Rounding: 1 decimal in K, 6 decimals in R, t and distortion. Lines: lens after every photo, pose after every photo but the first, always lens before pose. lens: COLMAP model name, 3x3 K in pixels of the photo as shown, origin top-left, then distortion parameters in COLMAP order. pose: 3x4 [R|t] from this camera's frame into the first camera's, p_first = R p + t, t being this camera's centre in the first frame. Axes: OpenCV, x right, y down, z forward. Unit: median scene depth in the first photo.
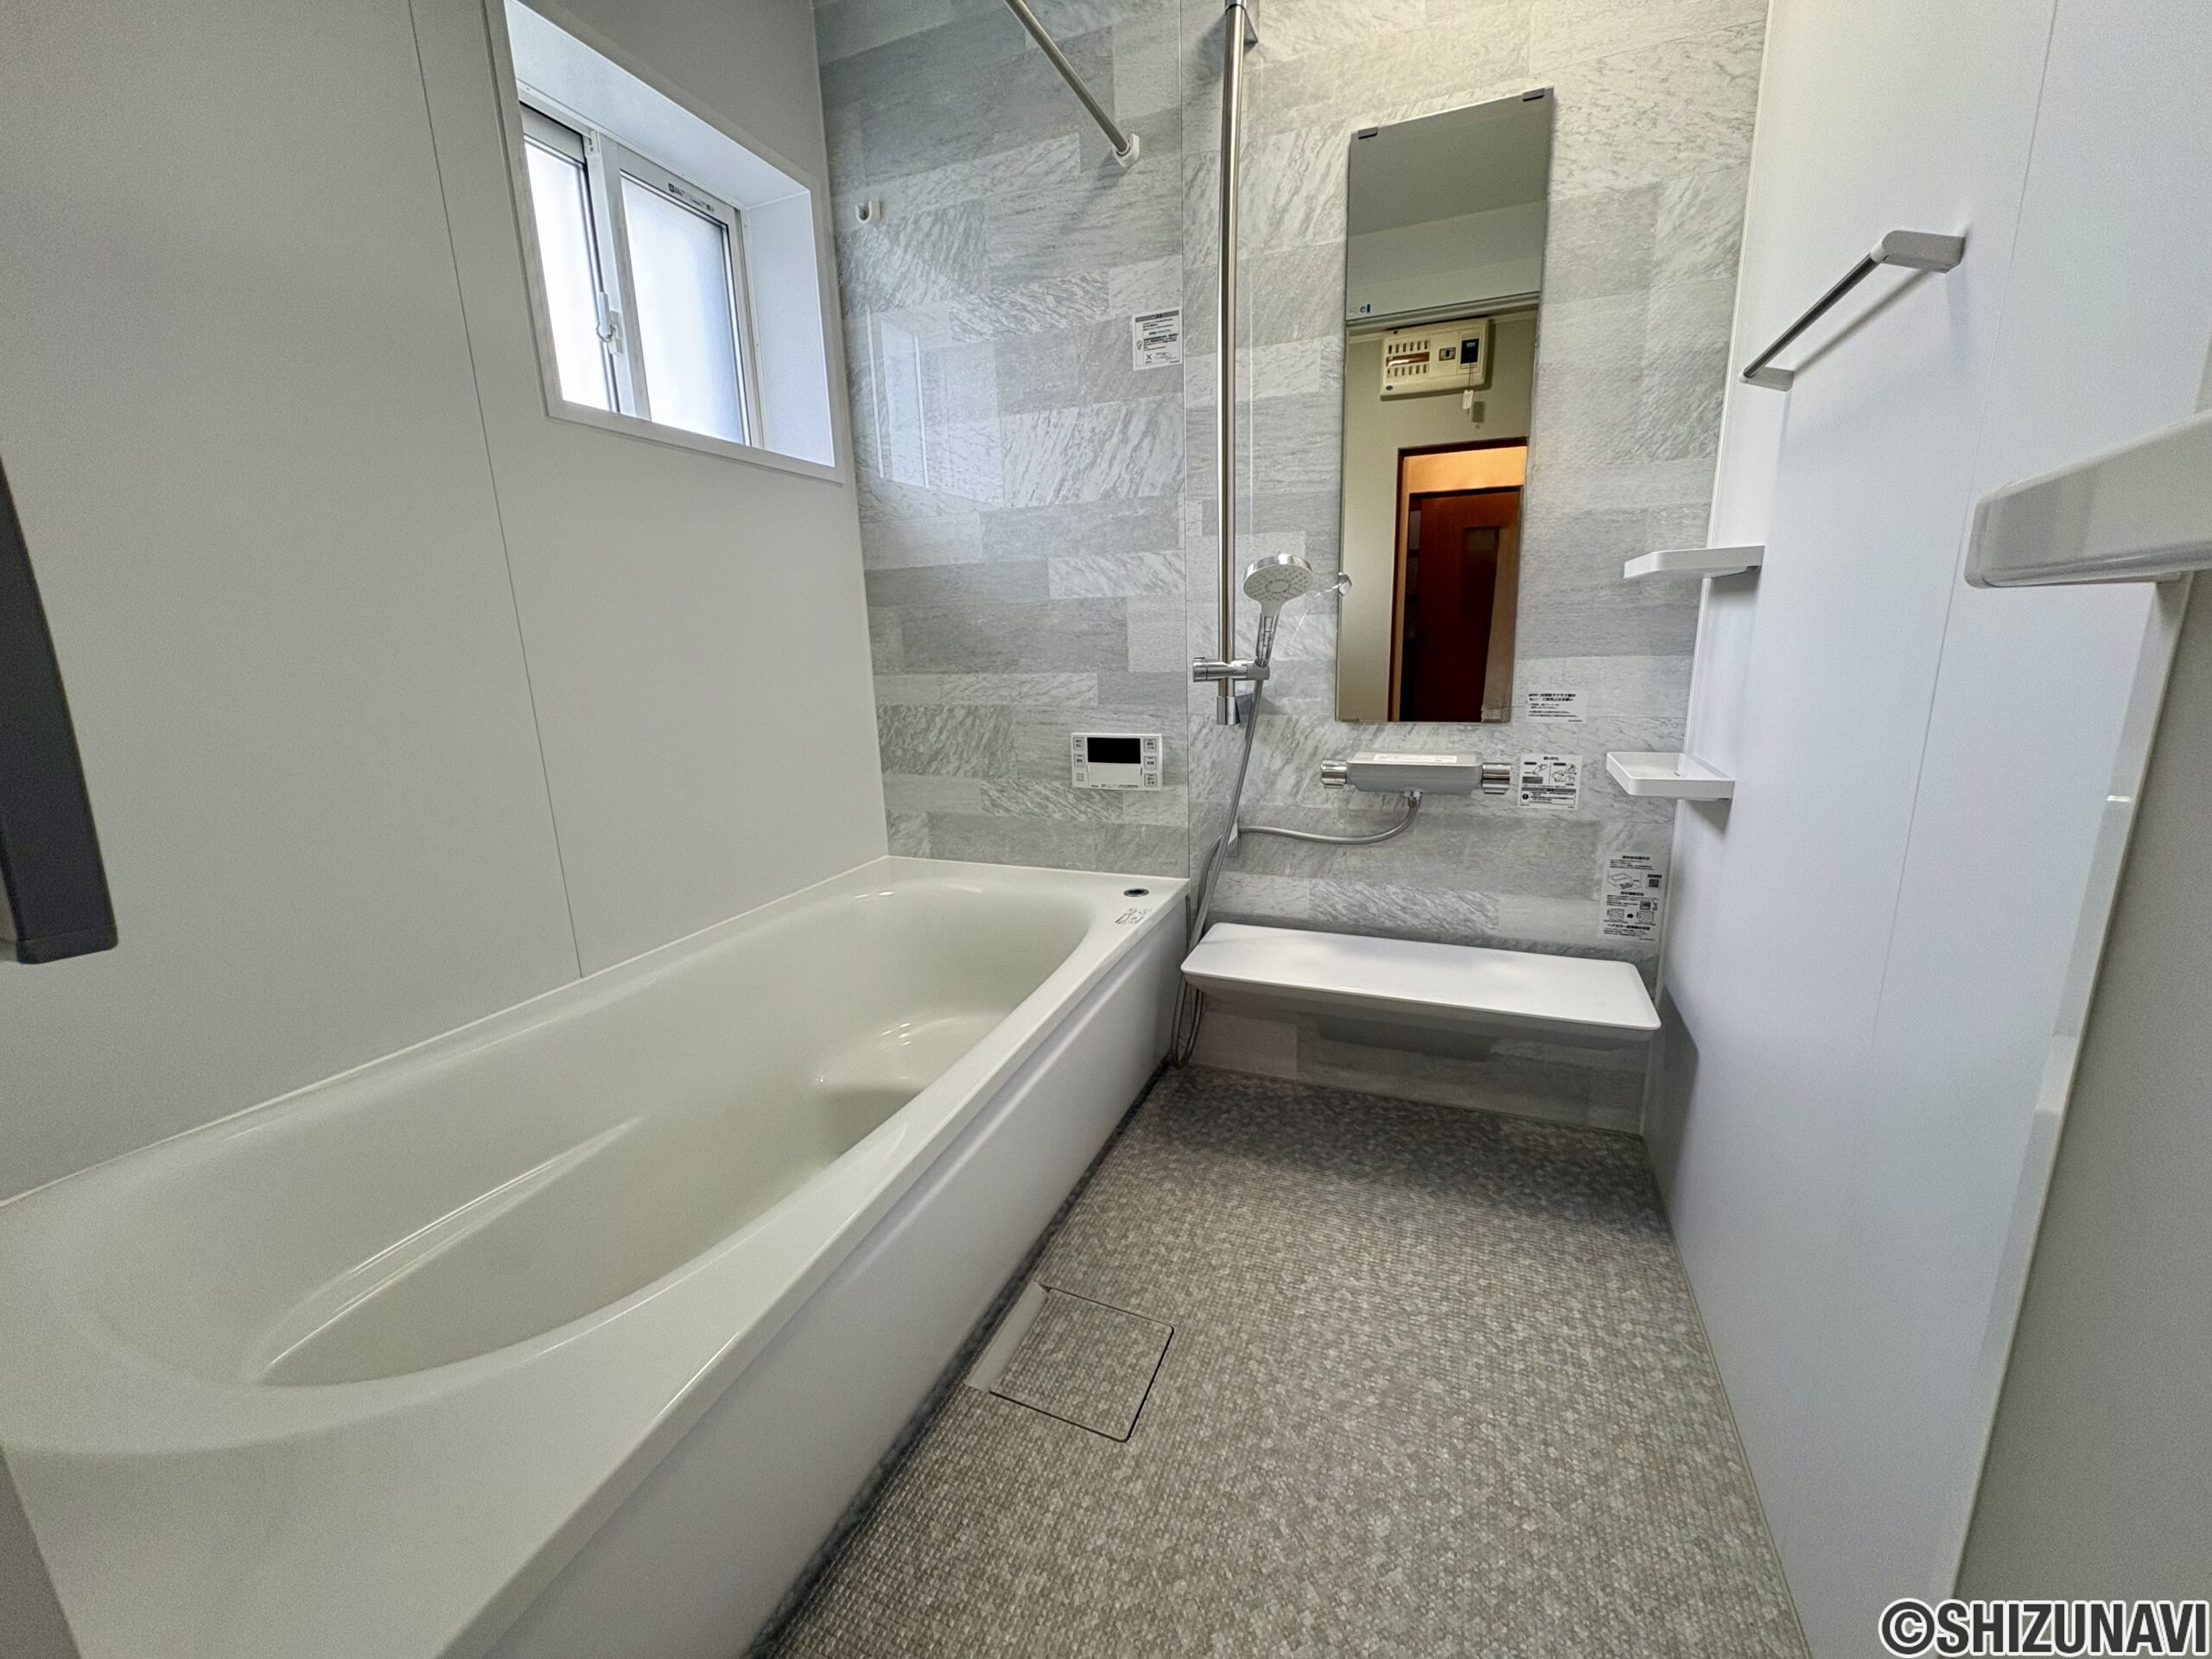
lens RADIAL K [[891.1, 0, 1094.7], [0, 891.1, 830.6], [0, 0, 1]] dist [-0.001148, 0.000765]
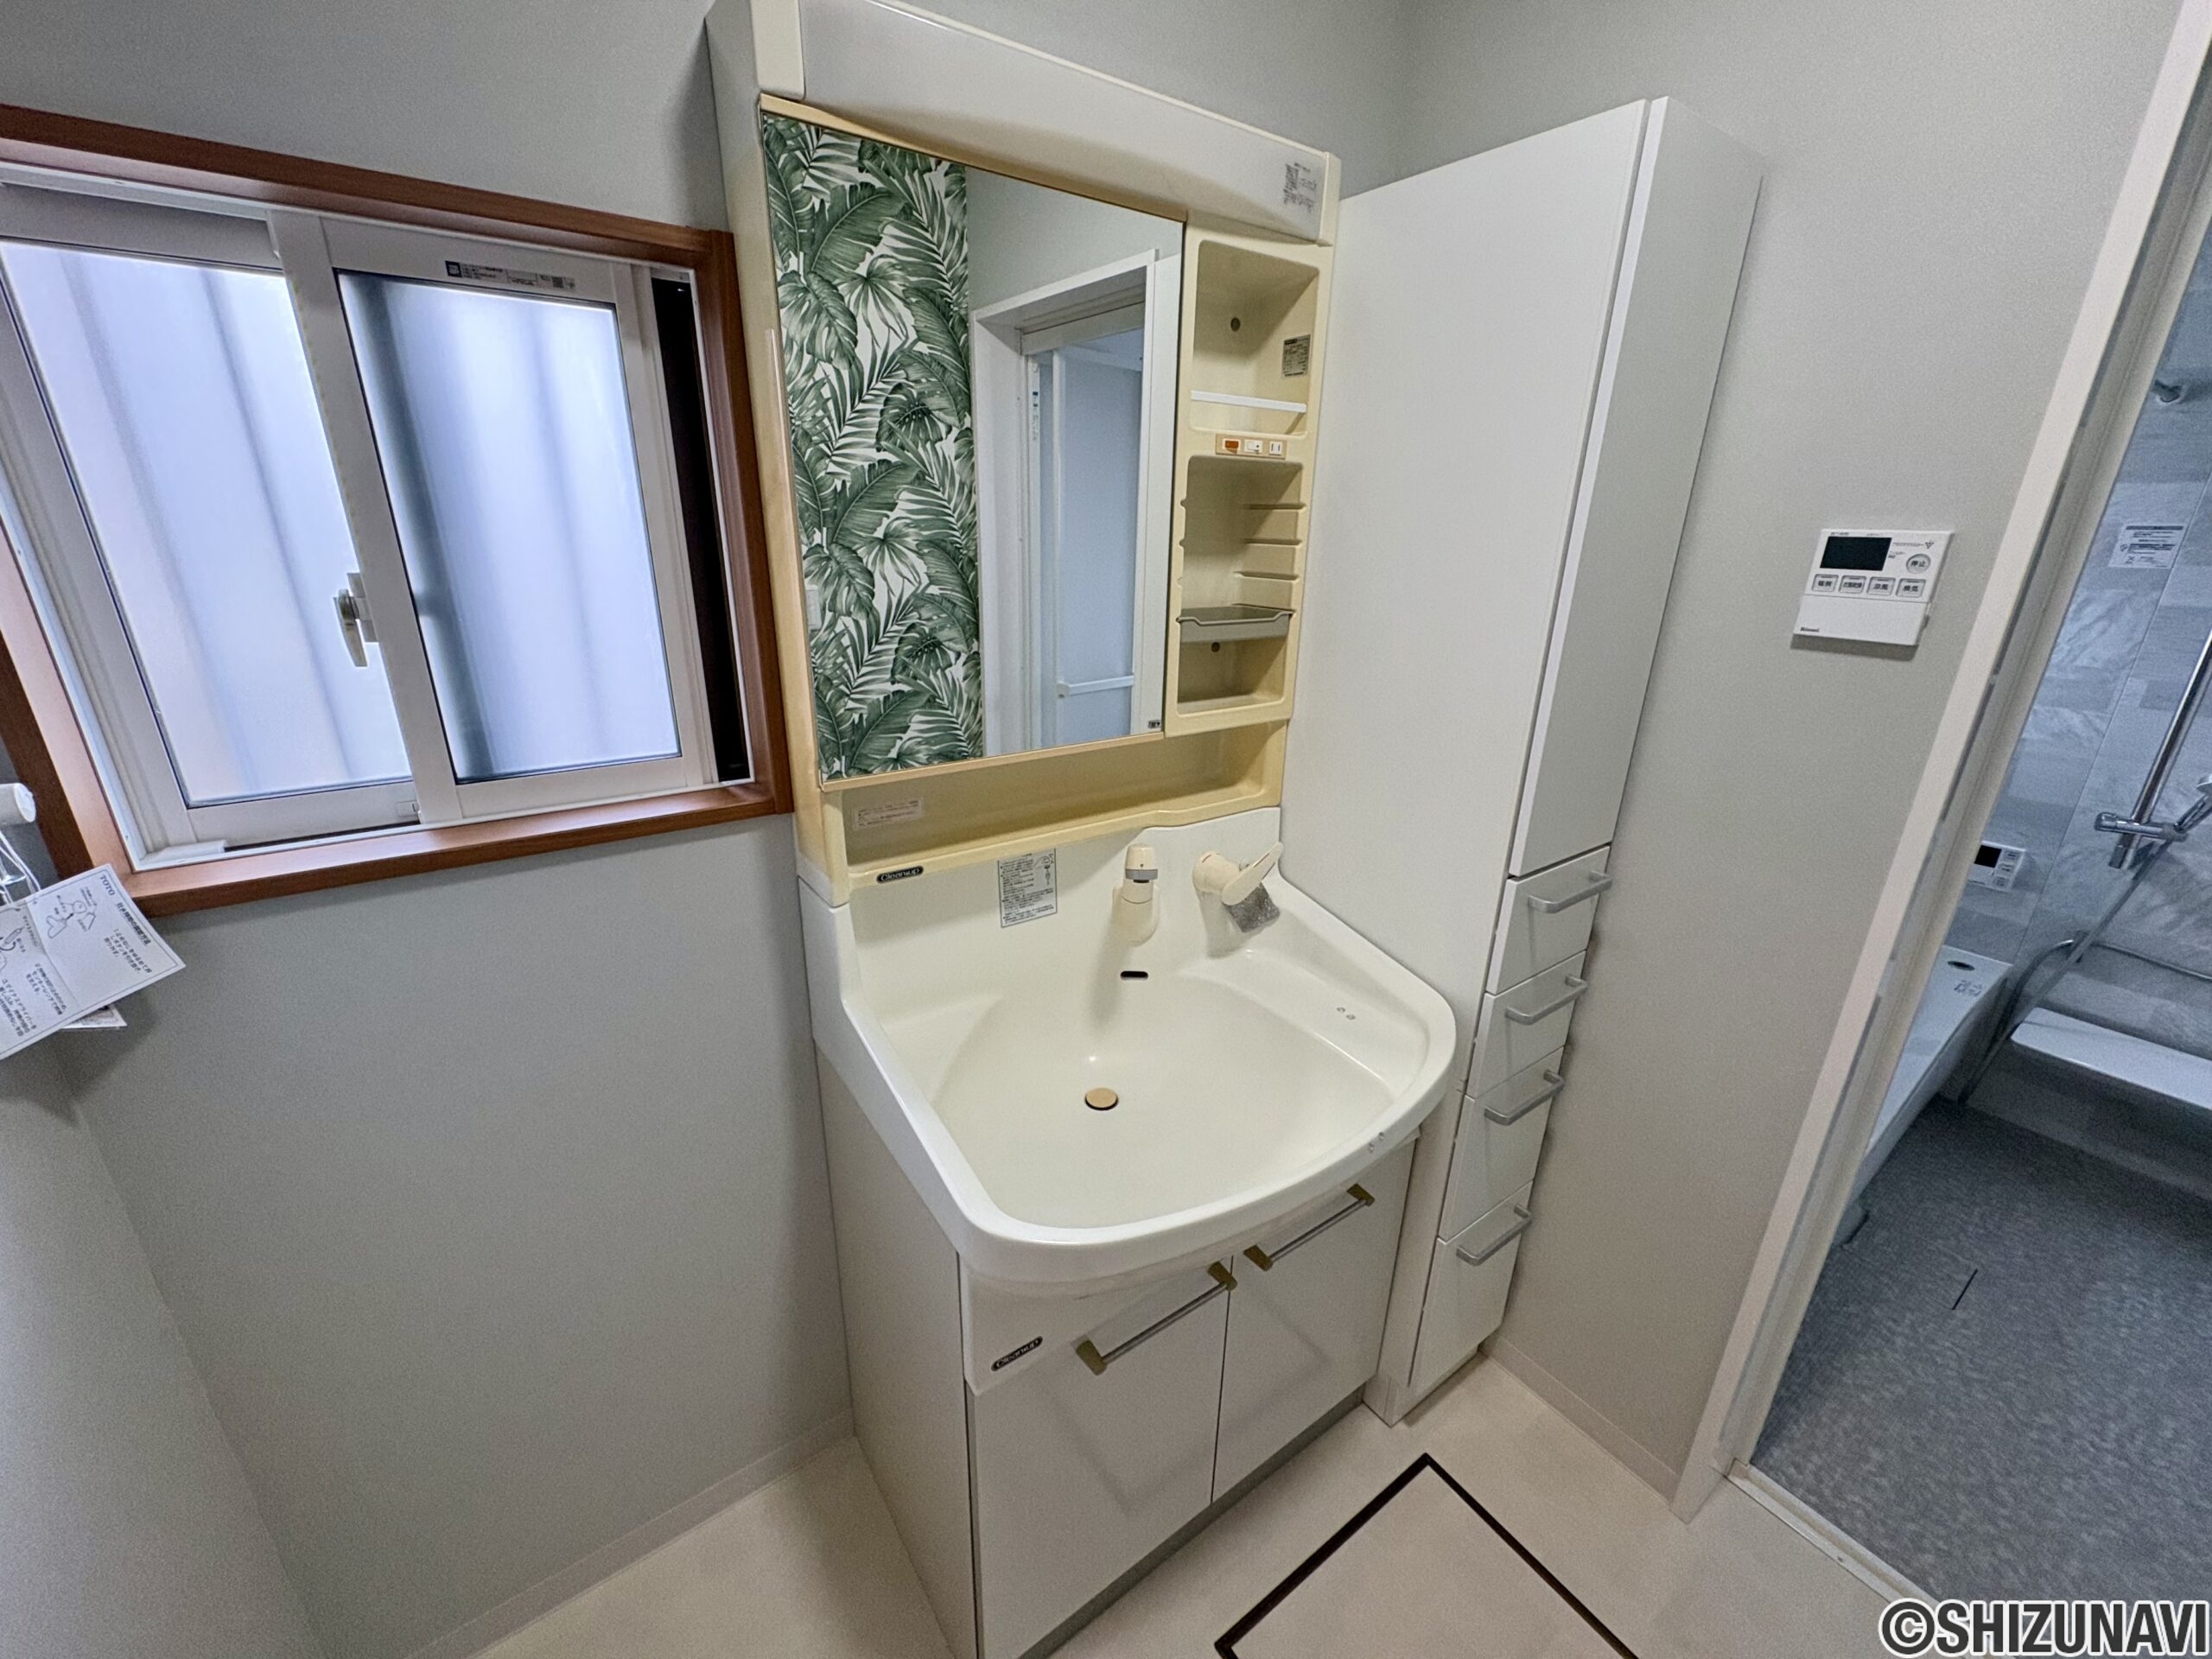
lens RADIAL K [[891.1, 0, 1094.7], [0, 891.1, 830.6], [0, 0, 1]] dist [-0.001148, 0.000765]
pose [[0.844398, 0.221472, -0.487793, -0.439833], [-0.163065, 0.973594, 0.159765, -0.126545], [0.510296, -0.055363, 0.858215, -0.757908]]
